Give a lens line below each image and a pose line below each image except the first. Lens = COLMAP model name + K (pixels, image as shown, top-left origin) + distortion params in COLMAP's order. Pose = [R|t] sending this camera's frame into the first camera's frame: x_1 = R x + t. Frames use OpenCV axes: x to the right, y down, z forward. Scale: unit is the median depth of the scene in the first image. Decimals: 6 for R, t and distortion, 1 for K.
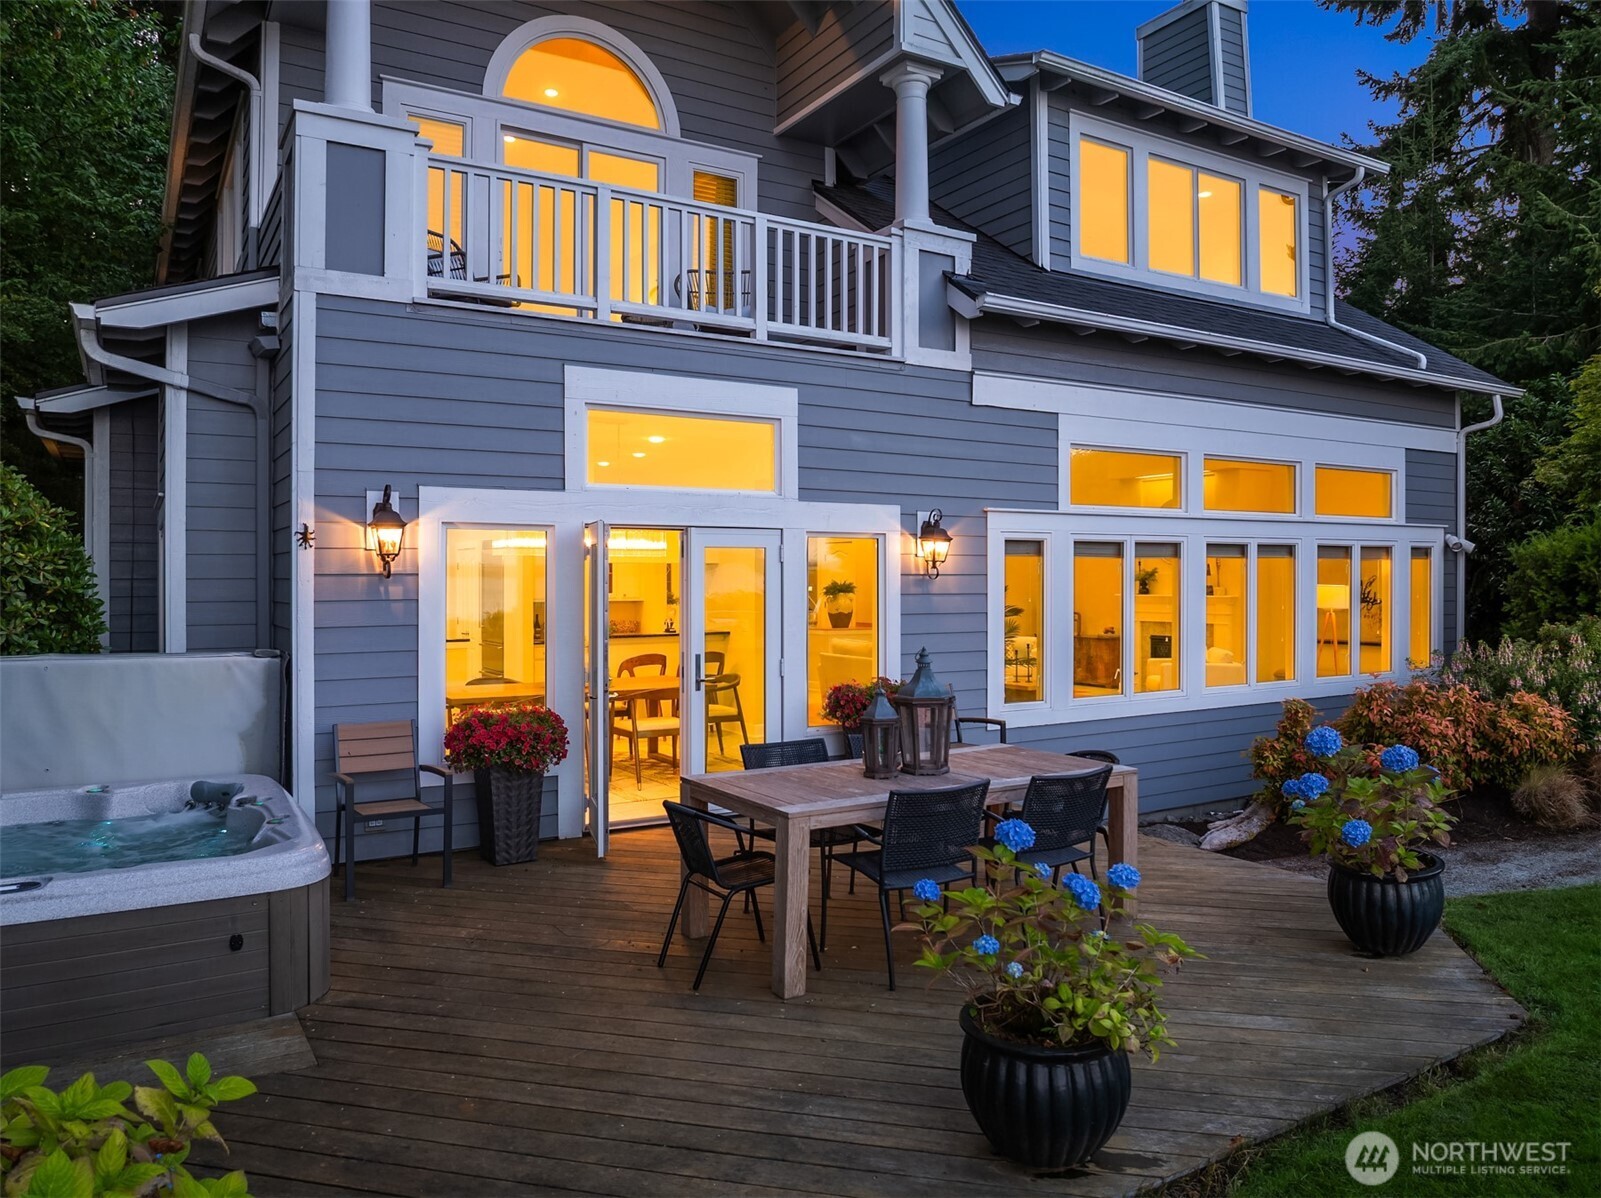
lens RADIAL K [[1172.4, 0, 875.3], [0, 1172.4, 569.7], [0, 0, 1]] dist [-0.037313, 0.001857]
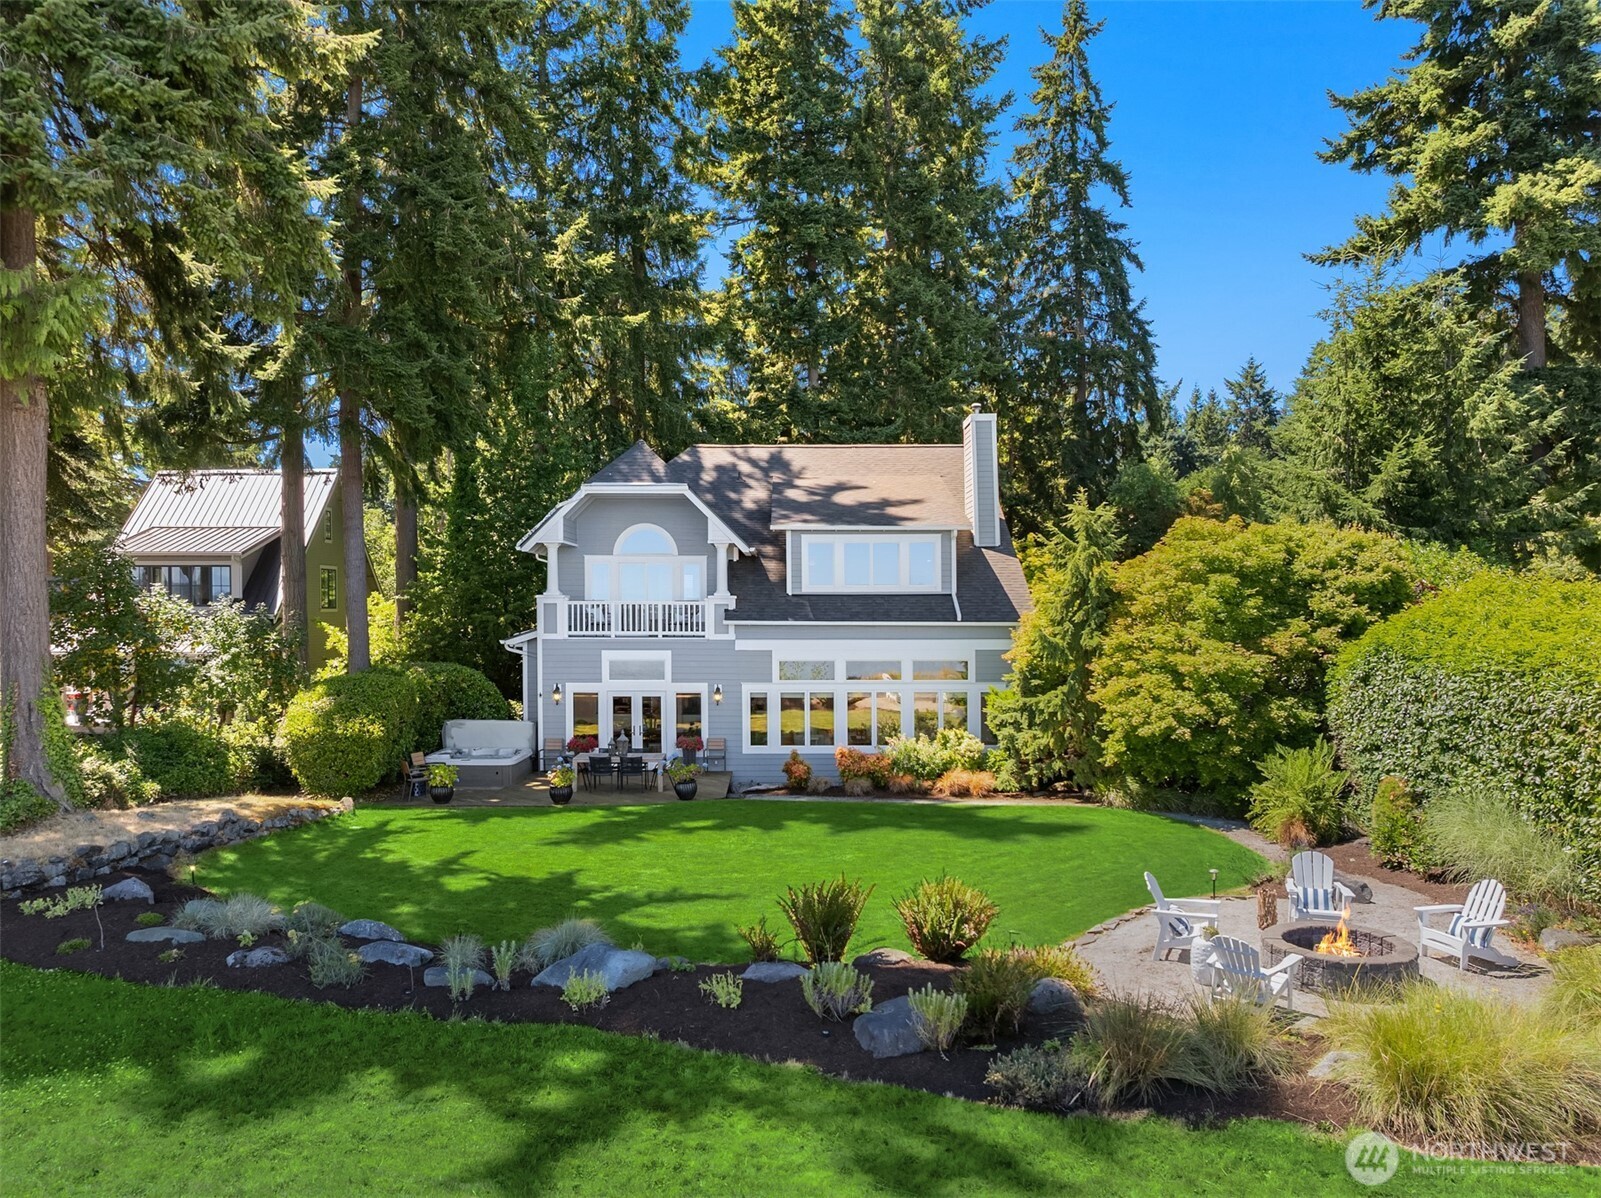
lens RADIAL K [[1143.6, 0, 805.3], [0, 1143.6, 607.6], [0, 0, 1]] dist [-0.043448, 0.010285]
pose [[0.849315, -0.002456, -0.527880, 1.884166], [0.001984, 0.999997, -0.001460, -0.252710], [0.527882, 0.000193, 0.849317, -1.533573]]
